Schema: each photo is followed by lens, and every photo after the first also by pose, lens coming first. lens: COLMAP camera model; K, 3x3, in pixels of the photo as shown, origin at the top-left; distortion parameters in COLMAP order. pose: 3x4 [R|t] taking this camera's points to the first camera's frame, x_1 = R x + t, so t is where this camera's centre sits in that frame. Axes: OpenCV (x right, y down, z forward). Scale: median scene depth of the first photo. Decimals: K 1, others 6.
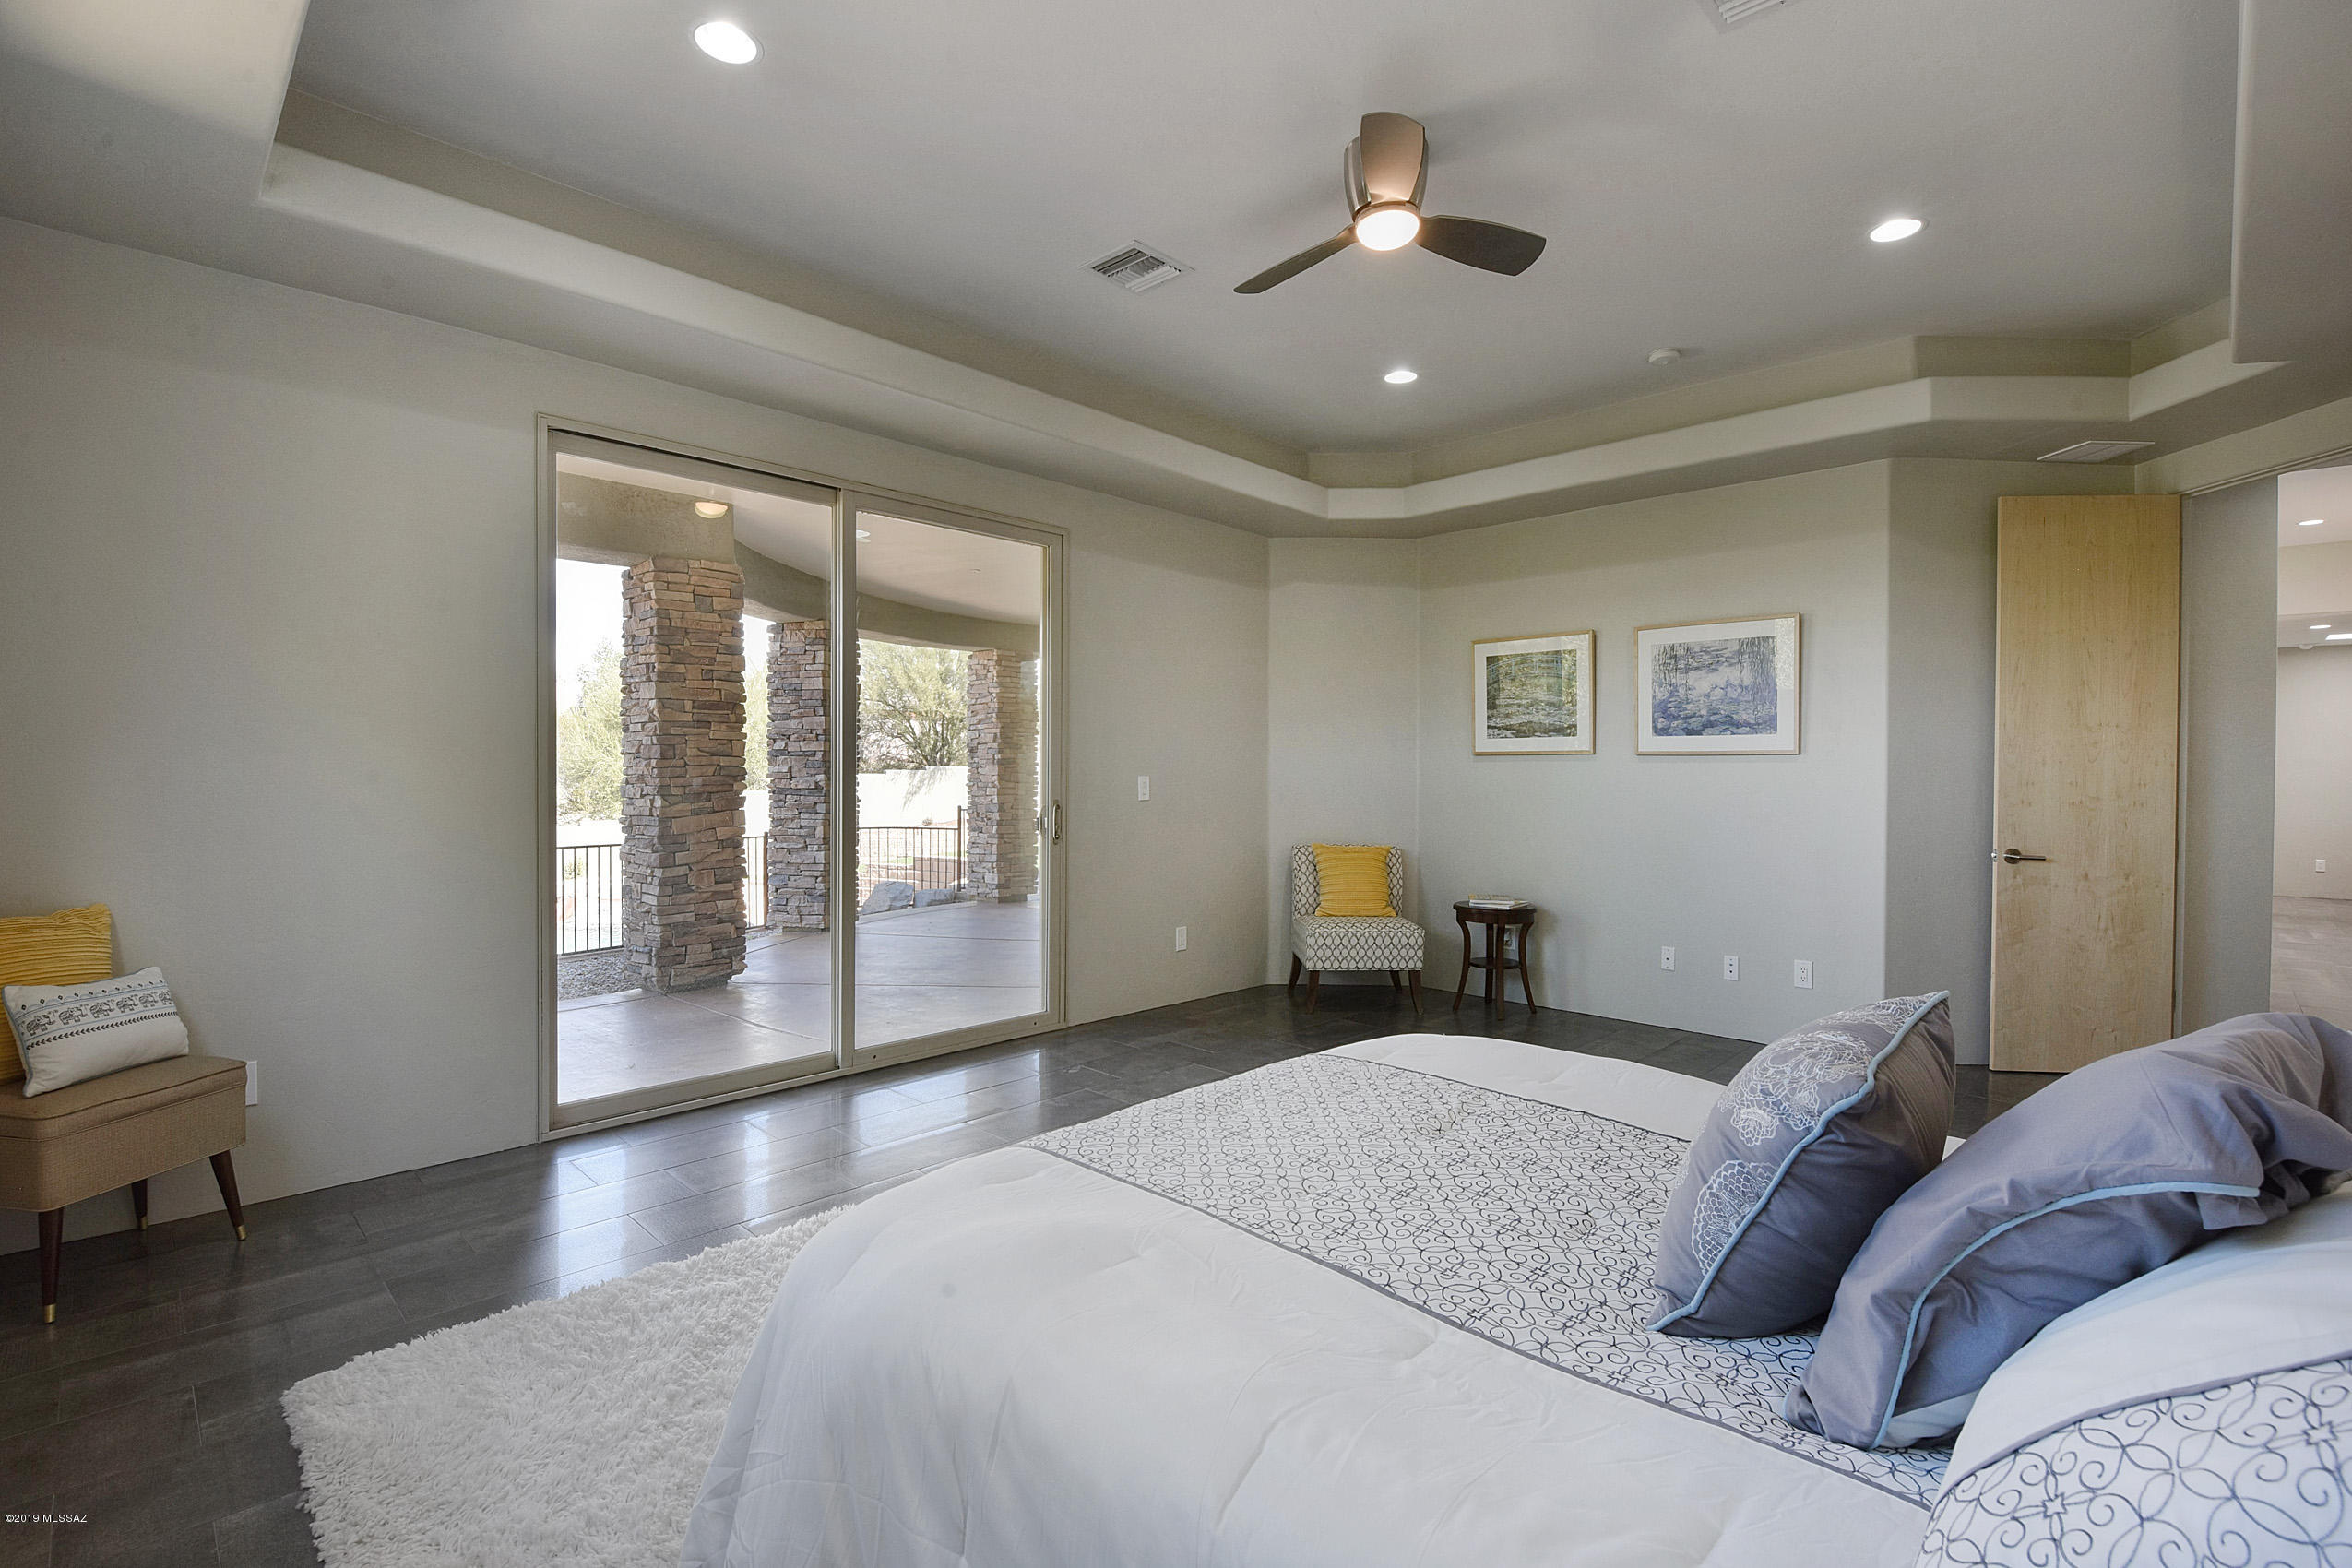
lens RADIAL K [[1093.4, 0, 1180.4], [0, 1093.4, 785.6], [0, 0, 1]] dist [0.000973, -0.011790]
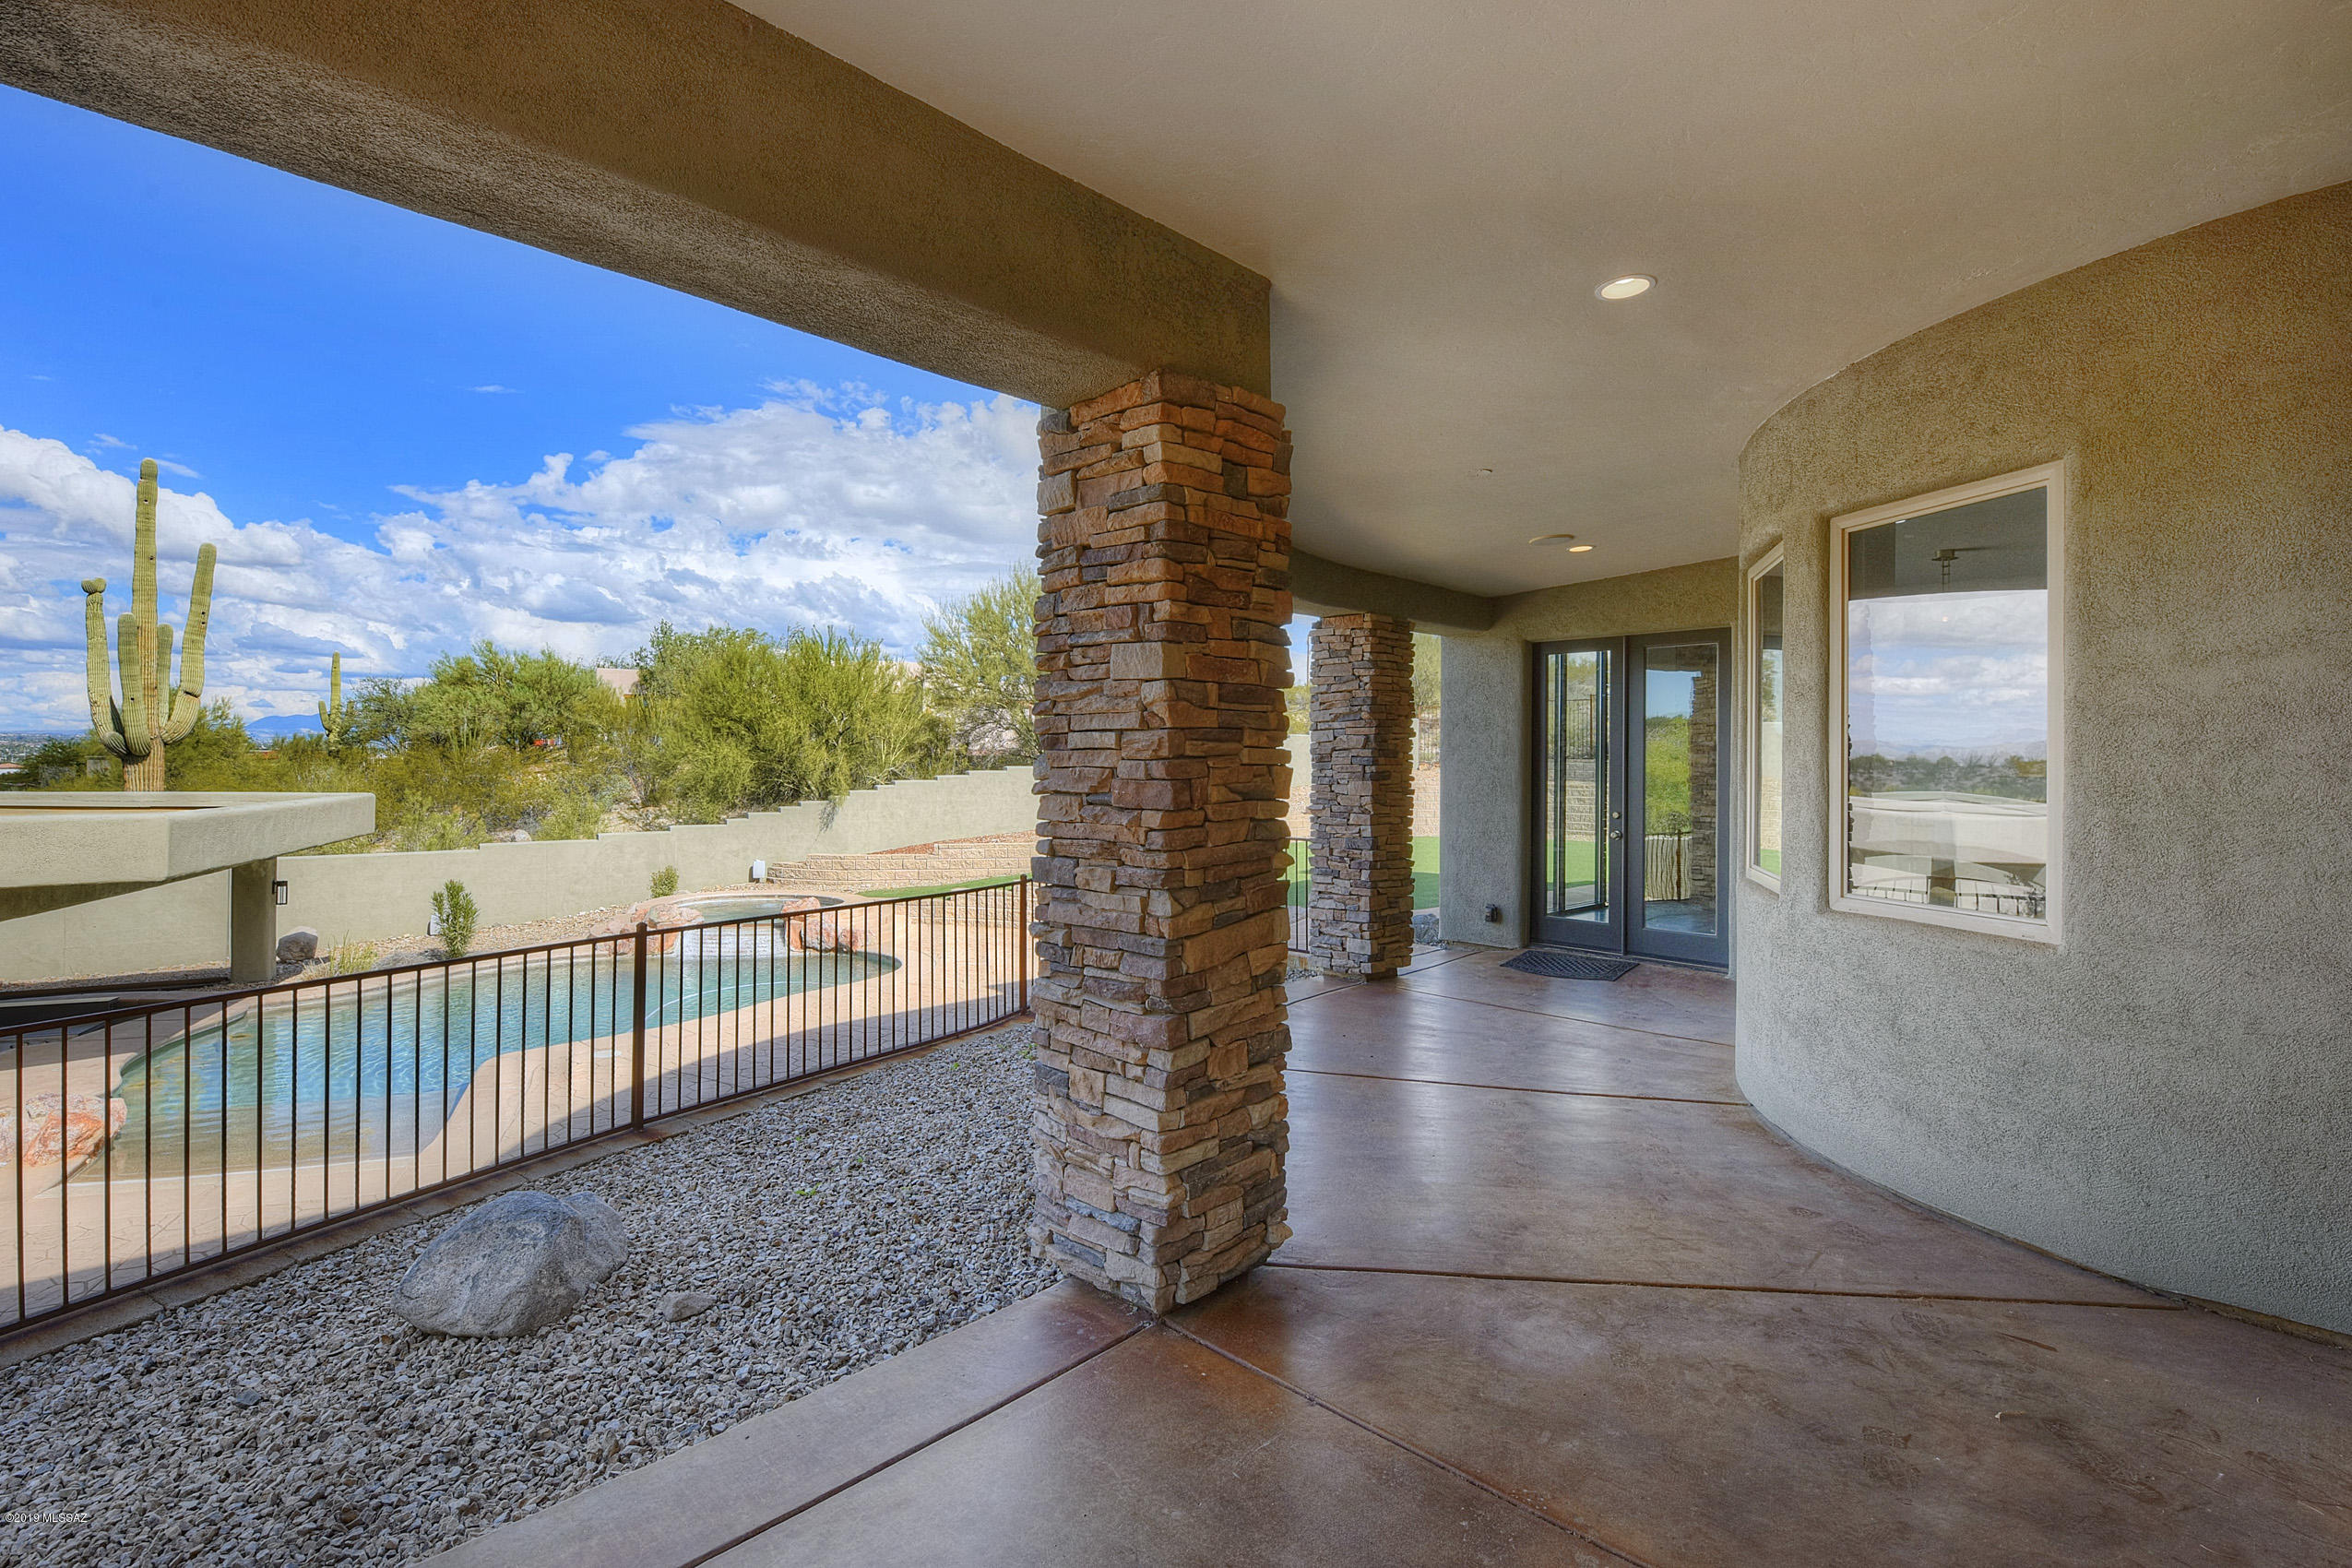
lens RADIAL K [[1072.5, 0, 1176.1], [0, 1072.5, 757.1], [0, 0, 1]] dist [0.000643, -0.011207]
pose [[0.999566, 0.005372, -0.028960, -0.450902], [-0.005779, 0.999885, -0.013992, -0.039871], [0.028881, 0.014153, 0.999483, 0.540269]]
